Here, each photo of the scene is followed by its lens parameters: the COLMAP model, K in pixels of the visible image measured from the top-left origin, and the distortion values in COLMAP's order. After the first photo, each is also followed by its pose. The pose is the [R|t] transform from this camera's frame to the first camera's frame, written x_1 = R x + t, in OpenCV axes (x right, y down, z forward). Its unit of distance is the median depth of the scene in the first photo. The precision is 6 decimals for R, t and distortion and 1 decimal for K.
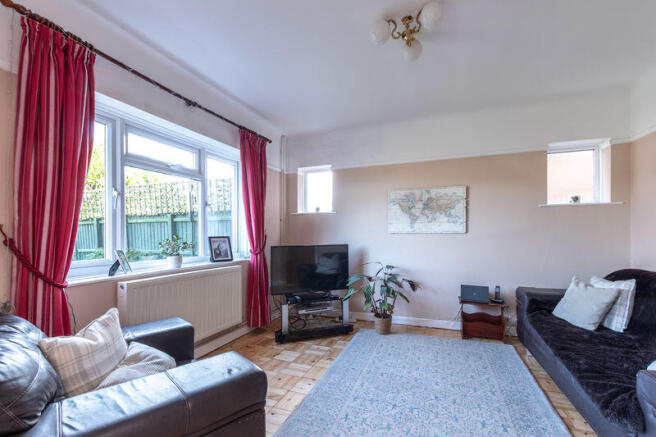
lens RADIAL K [[286.2, 0, 329.0], [0, 286.2, 235.2], [0, 0, 1]] dist [-0.001106, -0.000288]
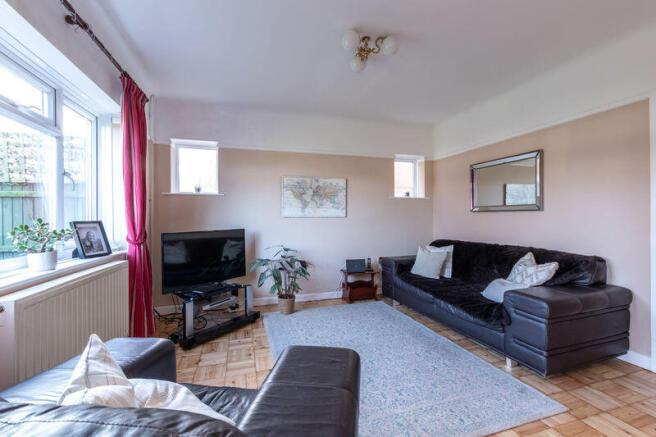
lens RADIAL K [[283.4, 0, 328.0], [0, 283.4, 218.5], [0, 0, 1]] dist [-0.000325, 0.000010]
pose [[0.789379, -0.000402, 0.613906, -0.341026], [0.003436, 0.999987, -0.003765, 0.002492], [-0.613896, 0.005081, 0.789370, 0.095625]]
